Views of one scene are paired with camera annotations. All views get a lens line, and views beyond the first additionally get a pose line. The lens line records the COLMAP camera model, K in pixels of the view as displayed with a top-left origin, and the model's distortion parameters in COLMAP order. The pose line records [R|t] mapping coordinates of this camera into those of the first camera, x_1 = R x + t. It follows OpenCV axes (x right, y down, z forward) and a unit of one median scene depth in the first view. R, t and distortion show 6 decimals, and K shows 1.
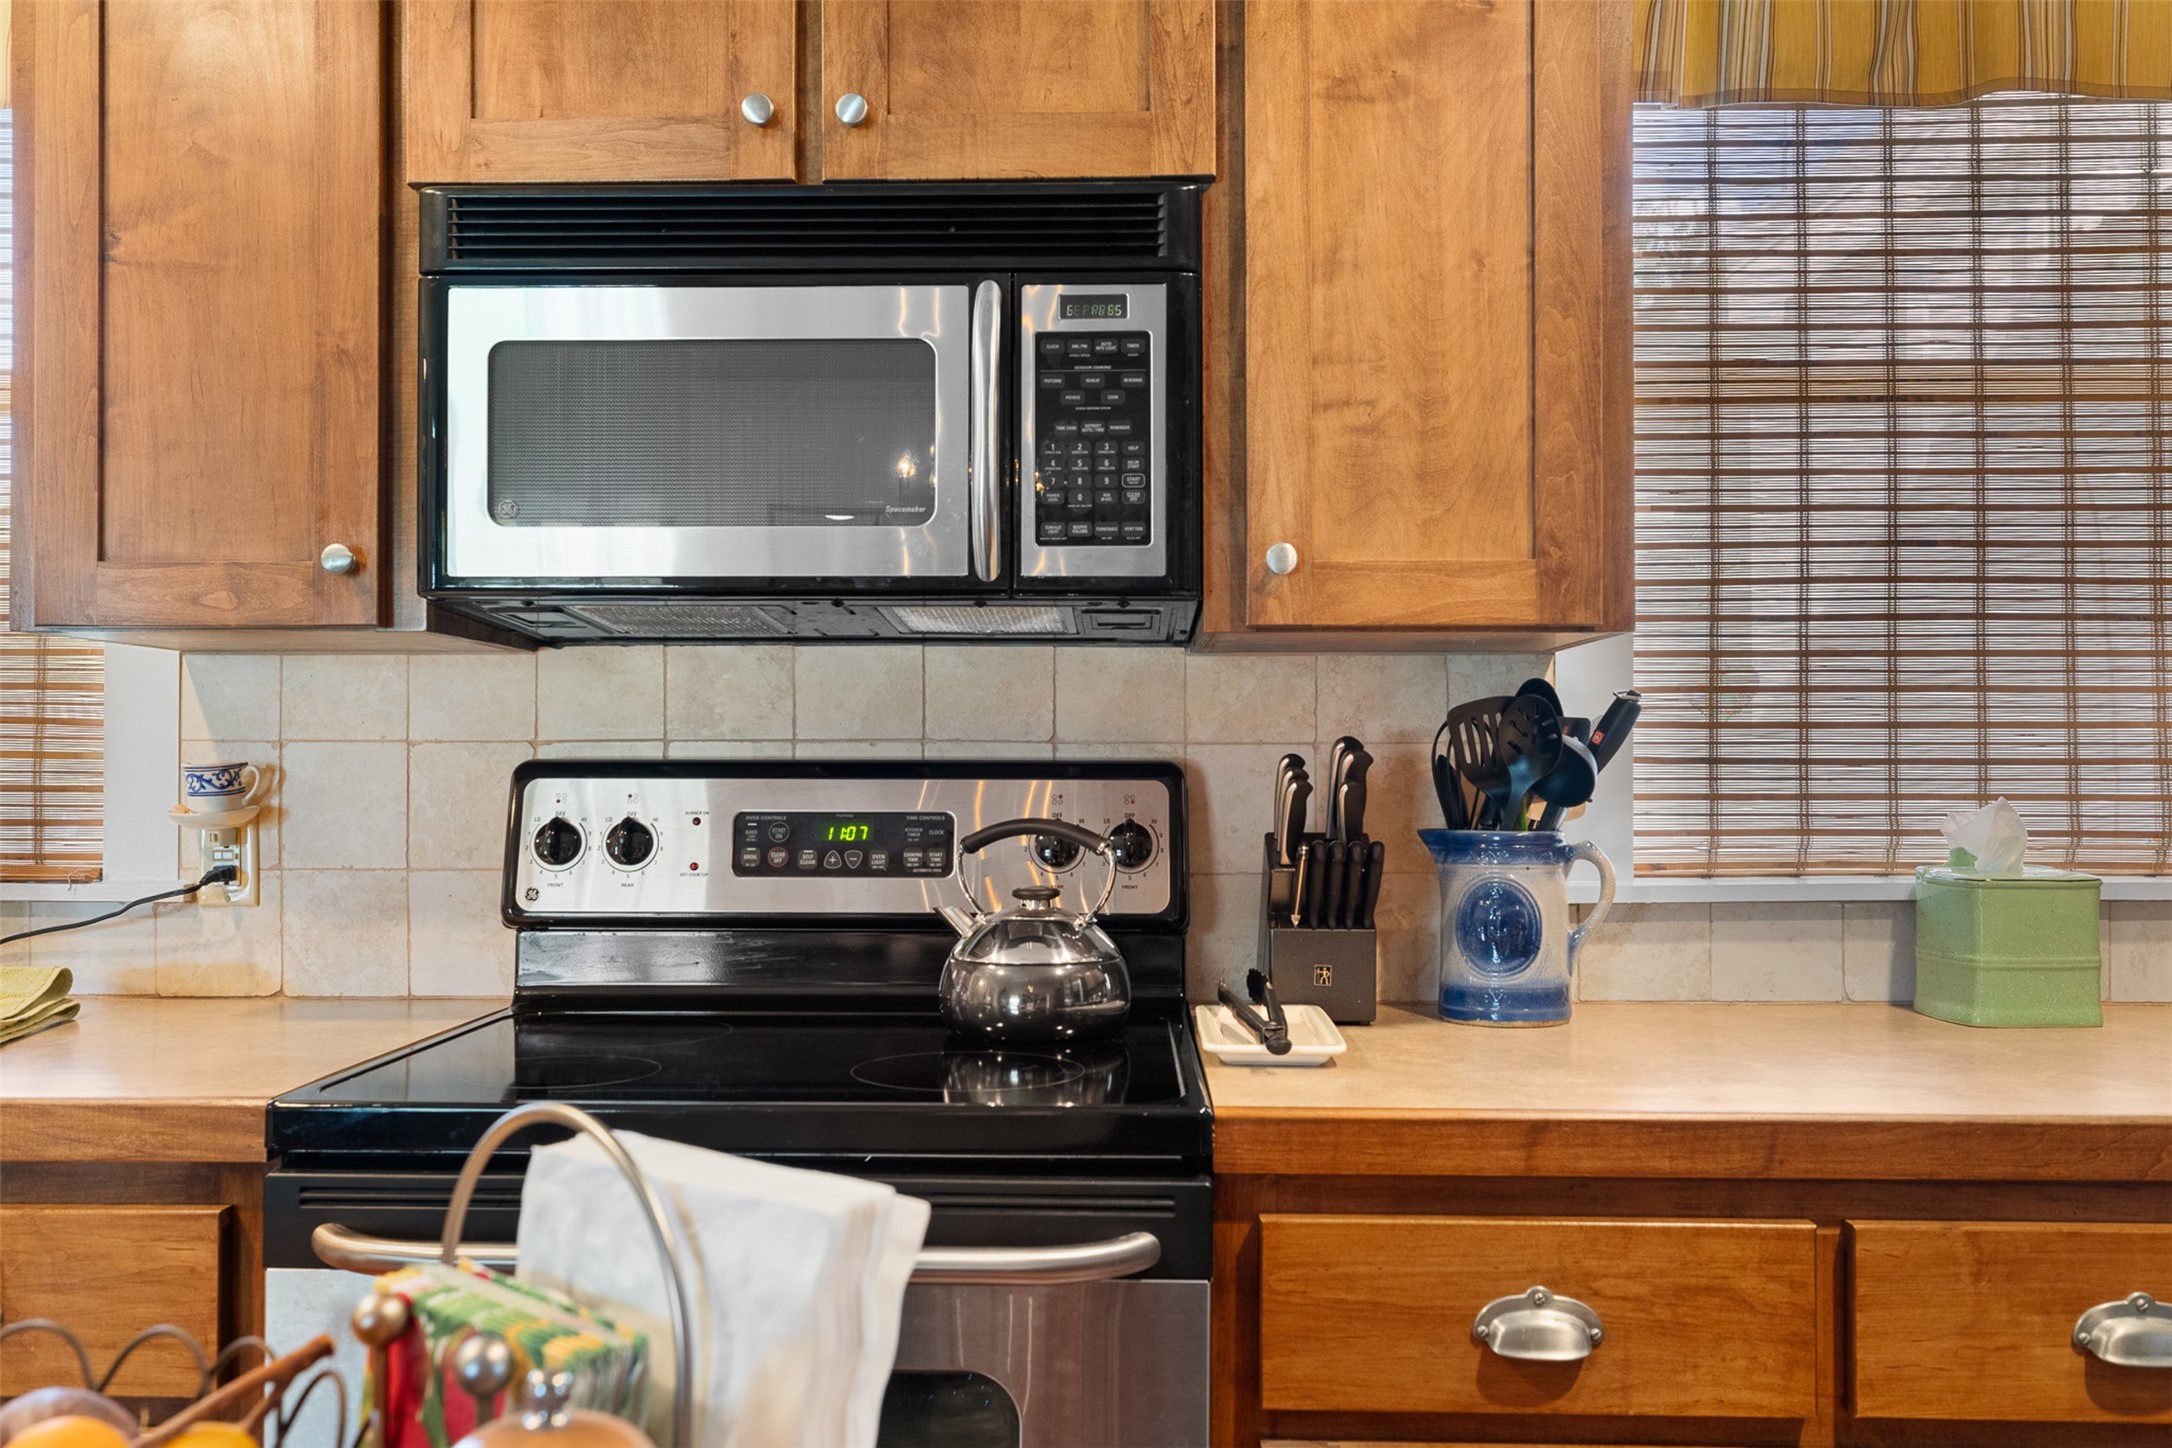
lens RADIAL K [[1772.6, 0, 1082.1], [0, 1772.6, 760.8], [0, 0, 1]] dist [-0.004859, 0.000412]
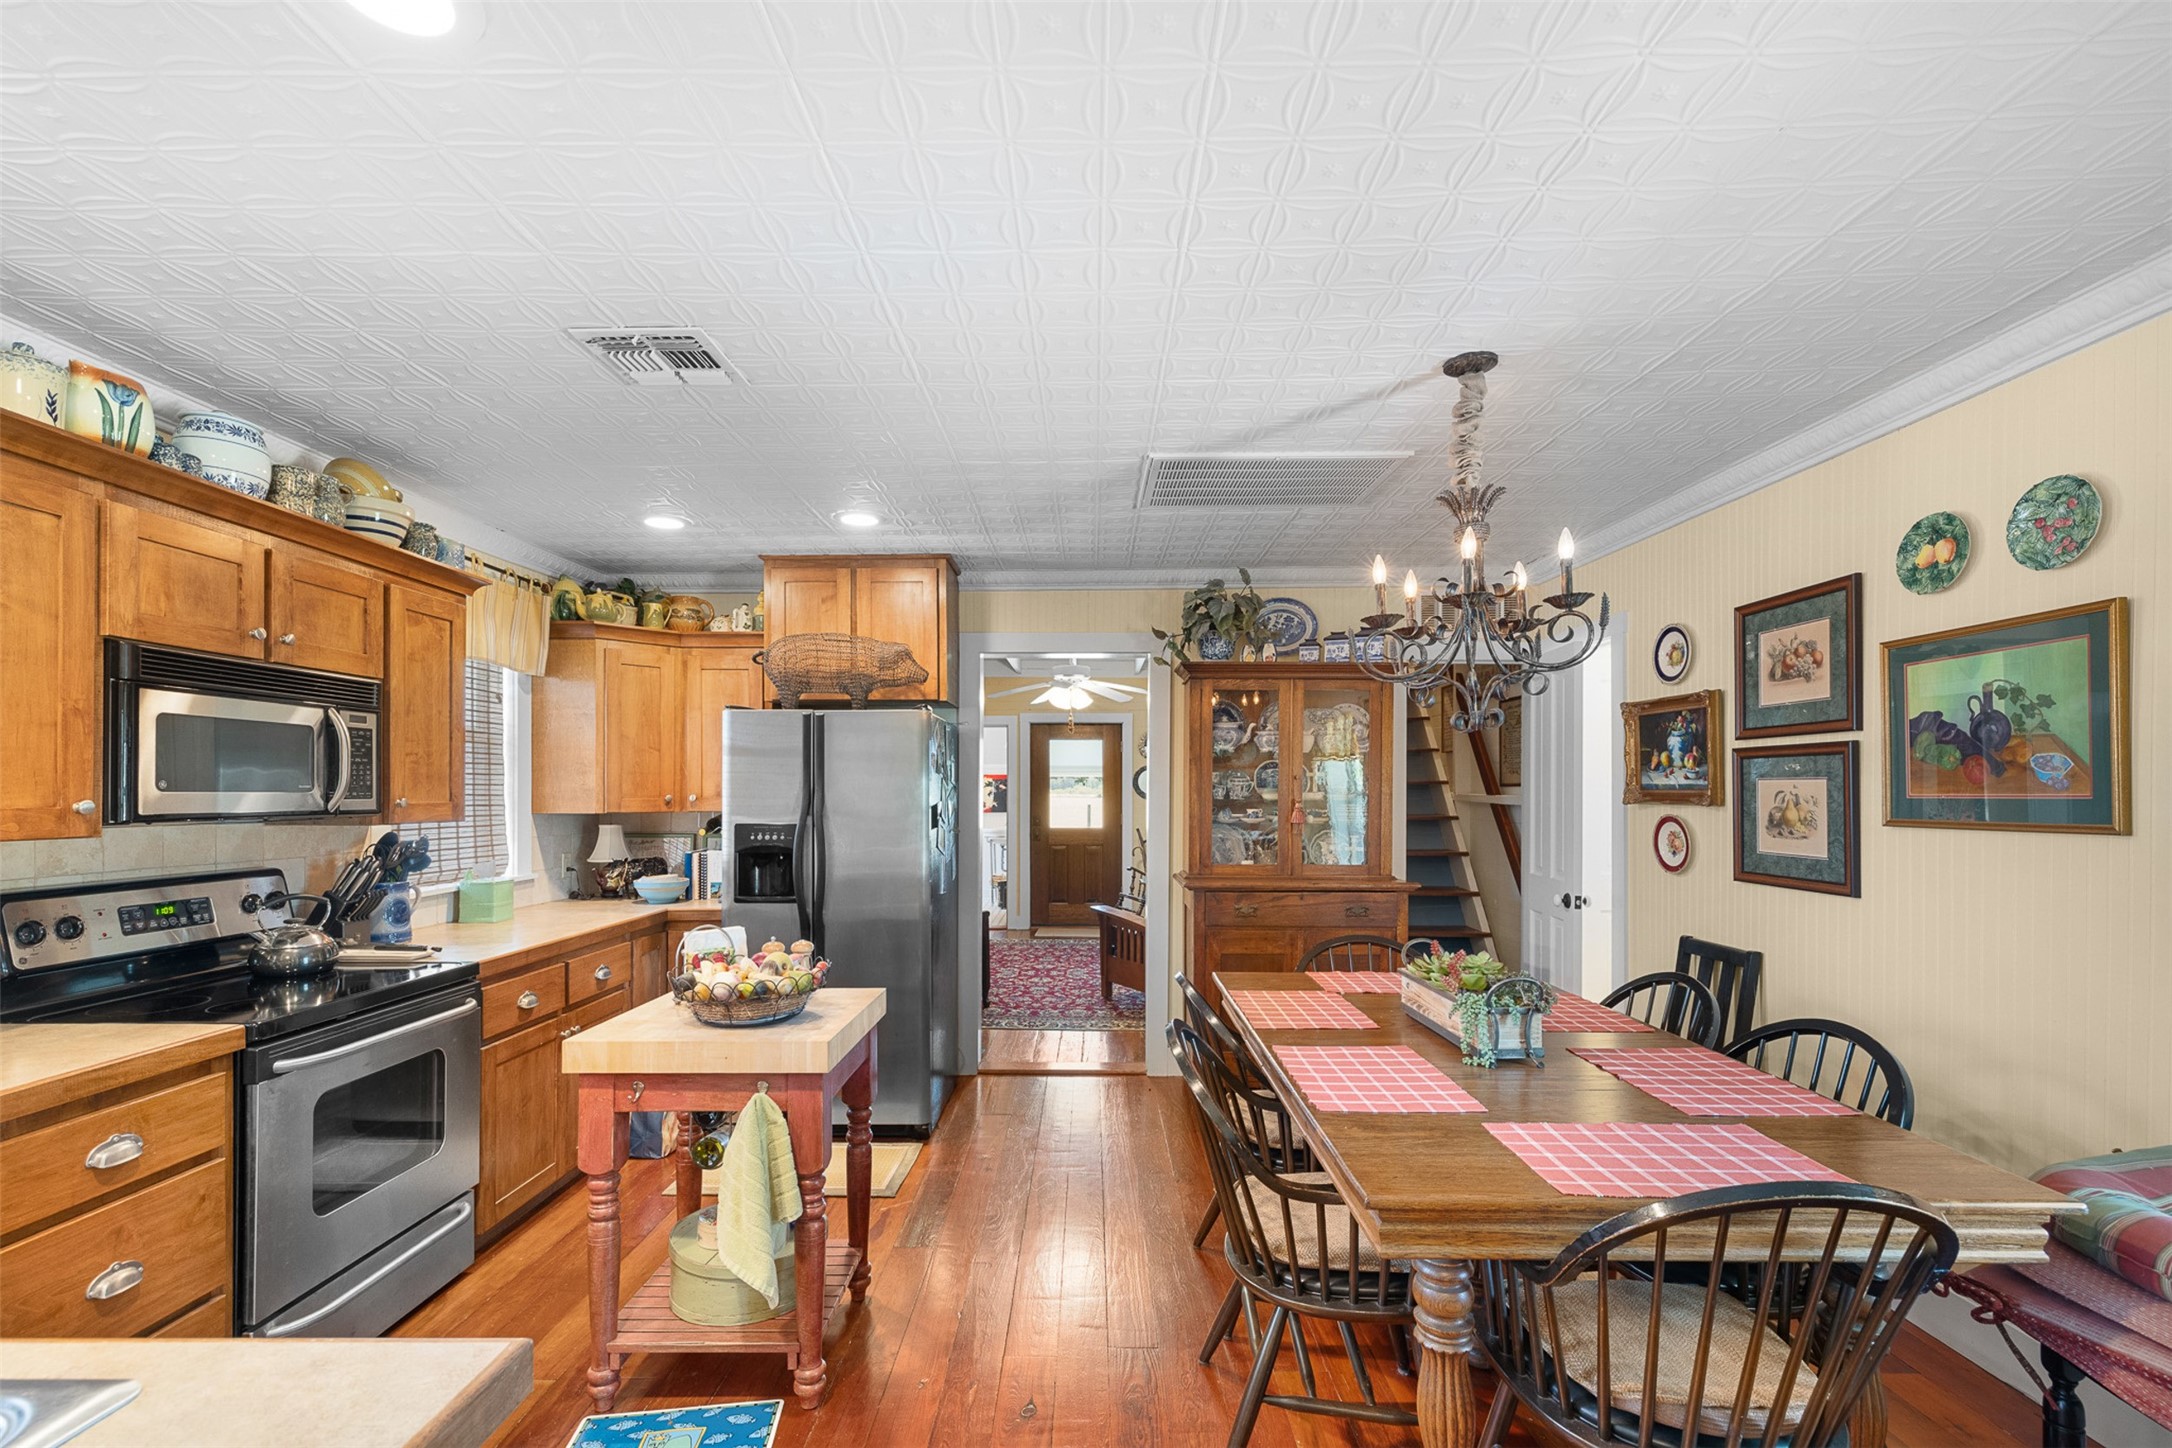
lens RADIAL K [[946.7, 0, 1080.0], [0, 946.7, 790.3], [0, 0, 1]] dist [0.001510, 0.000980]
pose [[-0.015037, 0.000693, 0.999887, -1.580447], [-0.006197, 0.999980, -0.000786, -0.139483], [-0.999868, -0.006208, -0.015032, -0.194907]]
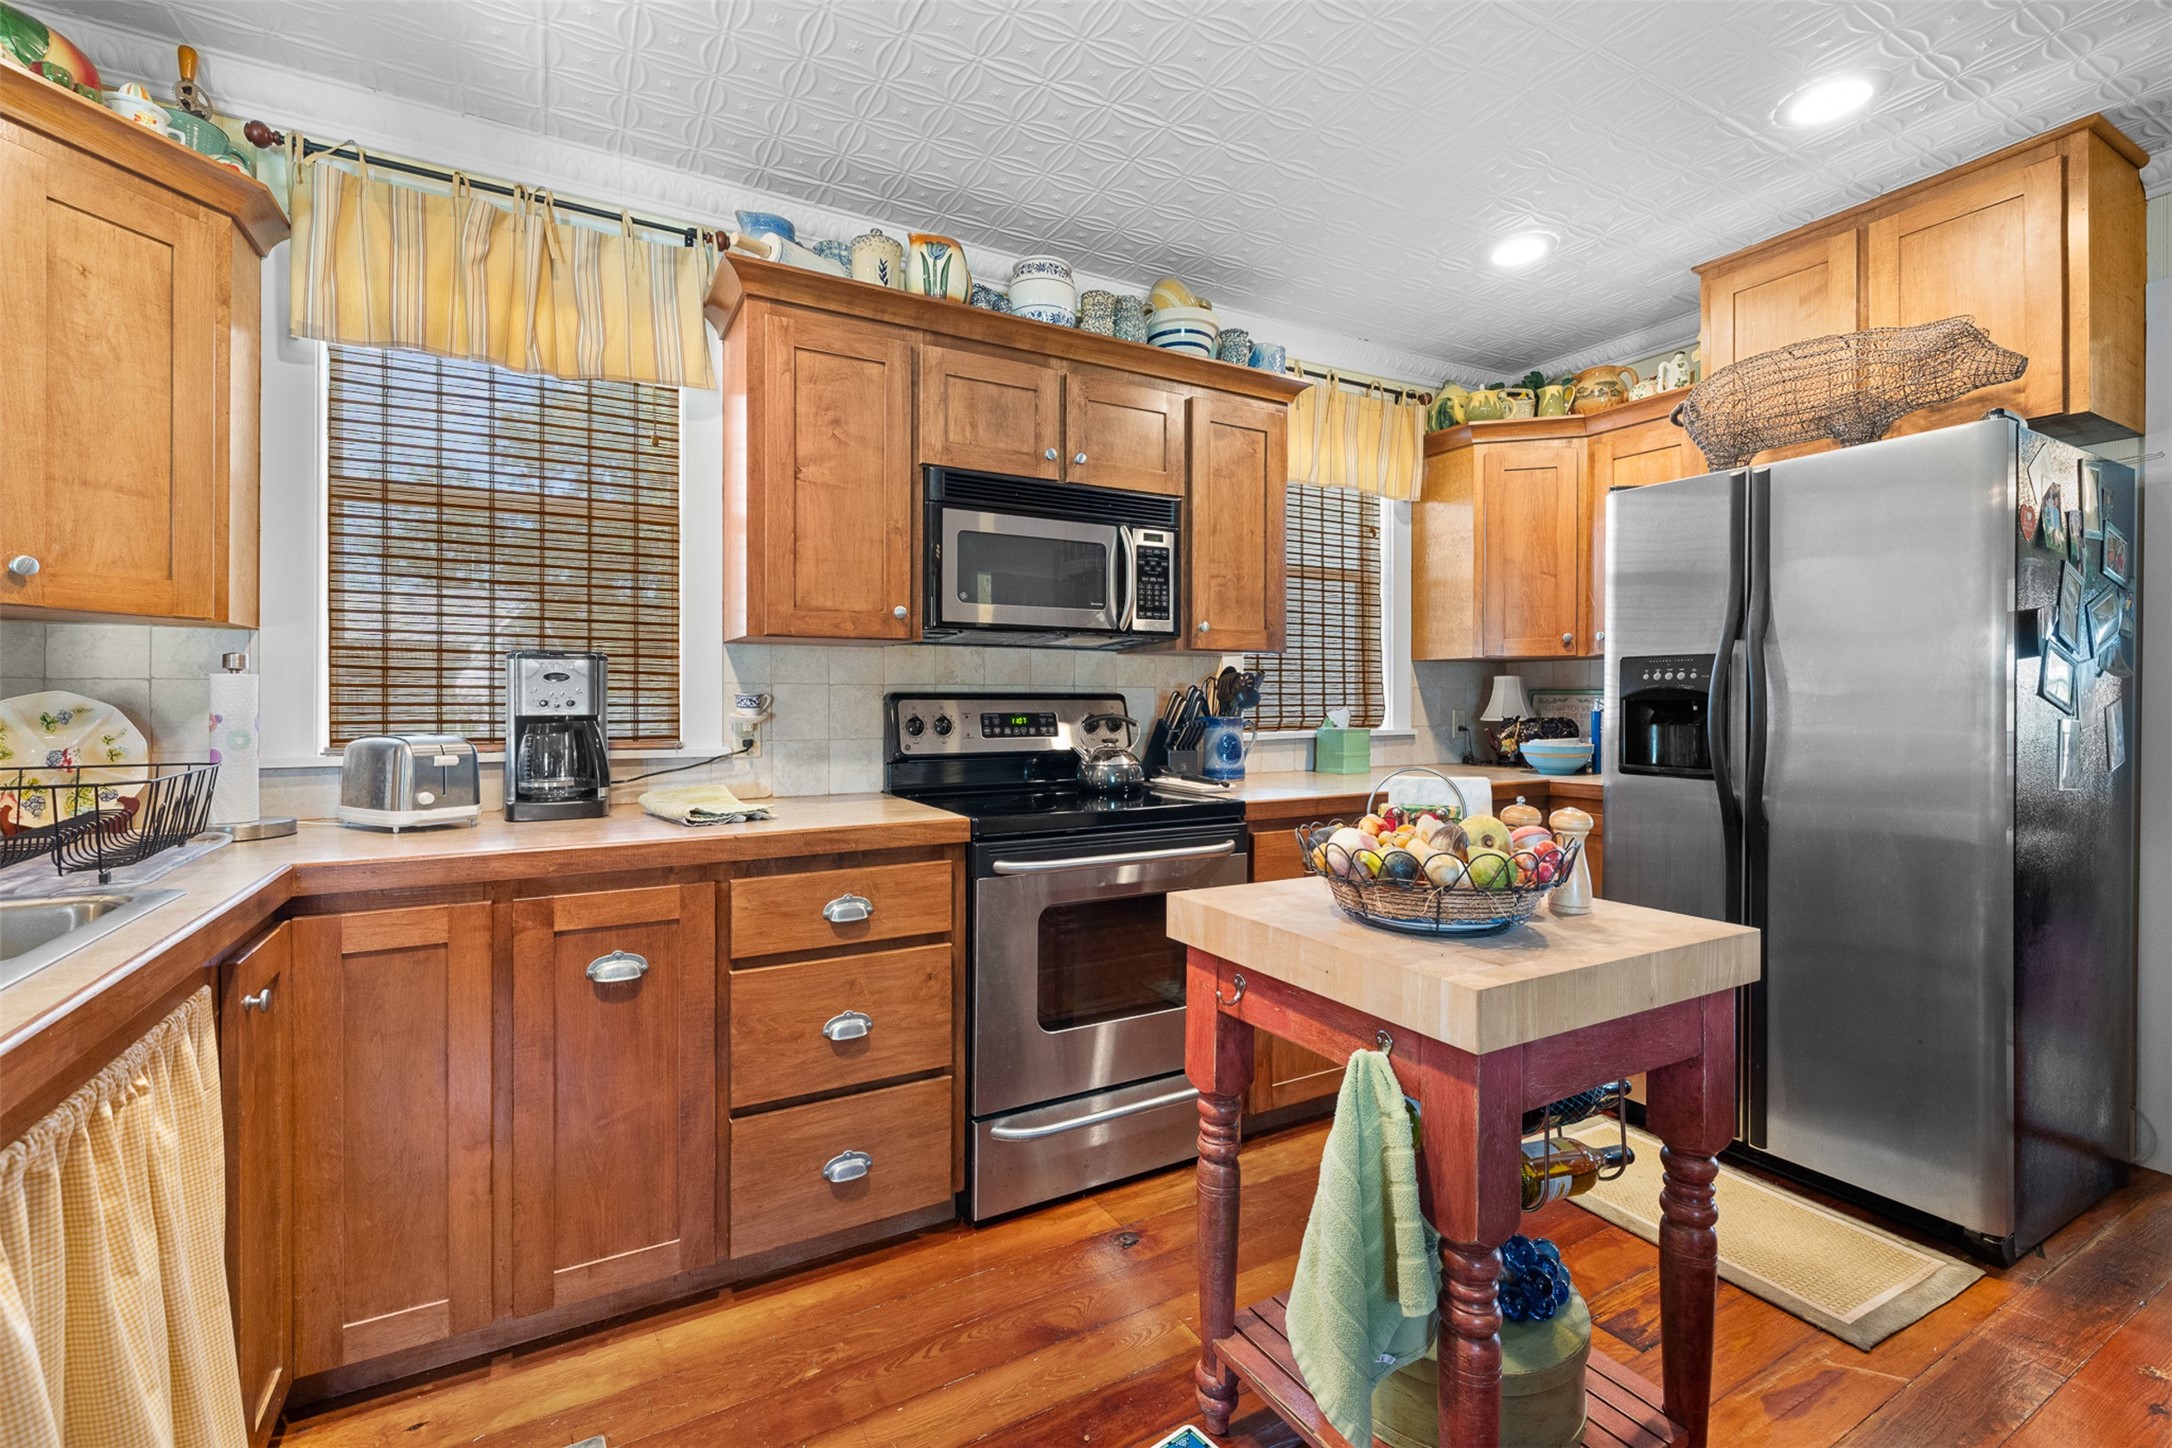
lens RADIAL K [[943.0, 0, 1081.4], [0, 943.0, 700.8], [0, 0, 1]] dist [-0.000646, 0.000306]
pose [[0.857996, -0.002170, 0.513651, -0.873599], [-0.002890, 0.999955, 0.009052, -0.001440], [-0.513648, -0.009251, 0.857951, -0.268639]]
